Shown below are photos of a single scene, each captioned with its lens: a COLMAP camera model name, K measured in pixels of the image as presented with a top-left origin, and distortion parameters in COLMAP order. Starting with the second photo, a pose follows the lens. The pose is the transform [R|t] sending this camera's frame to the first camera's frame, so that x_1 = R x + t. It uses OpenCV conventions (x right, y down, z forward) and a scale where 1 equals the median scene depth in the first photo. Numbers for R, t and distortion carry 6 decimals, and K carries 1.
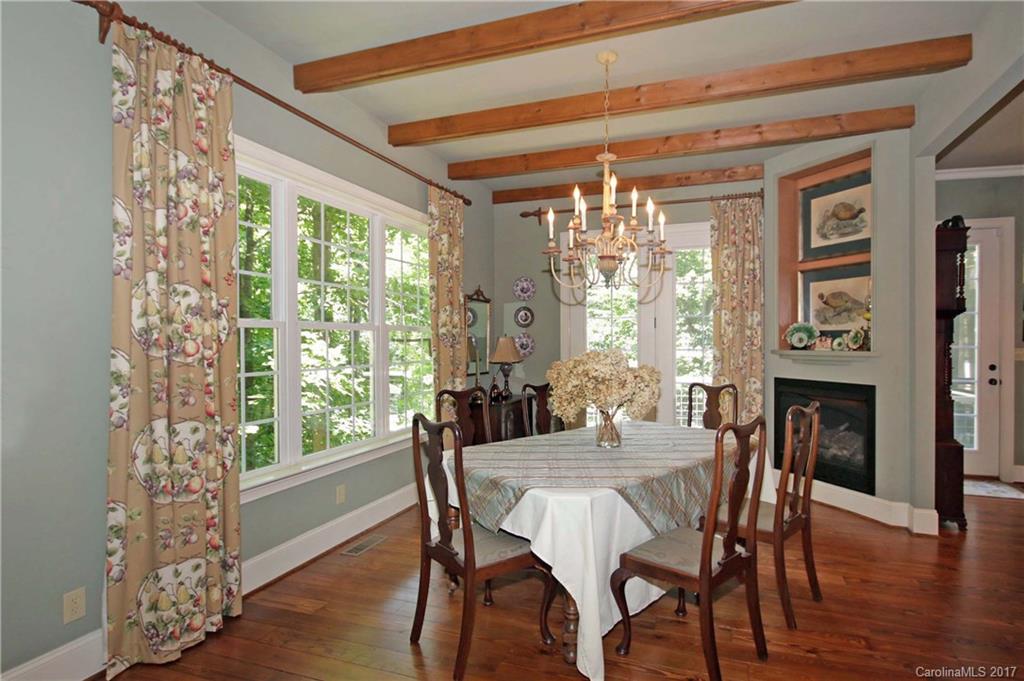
lens RADIAL K [[517.9, 0, 510.6], [0, 517.9, 346.3], [0, 0, 1]] dist [0.013109, 0.000269]
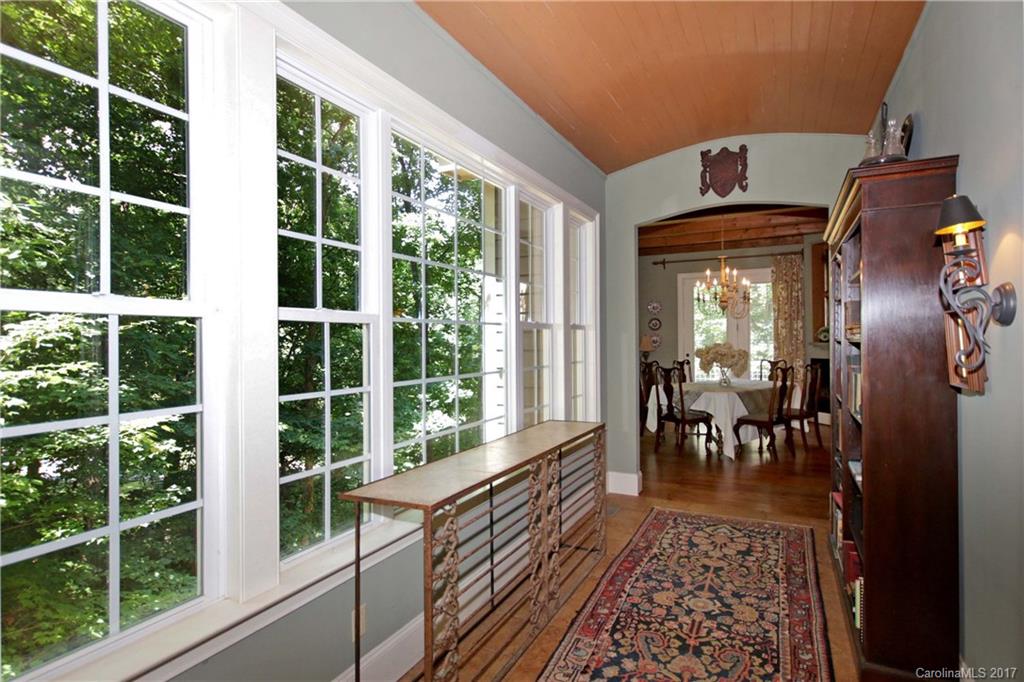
lens RADIAL K [[517.9, 0, 513.6], [0, 517.9, 340.8], [0, 0, 1]] dist [0.013109, 0.000269]
pose [[0.995416, -0.007321, -0.095358, -0.312339], [0.006685, 0.999953, -0.006984, 0.006328], [0.095405, 0.006314, 0.995419, -0.818584]]
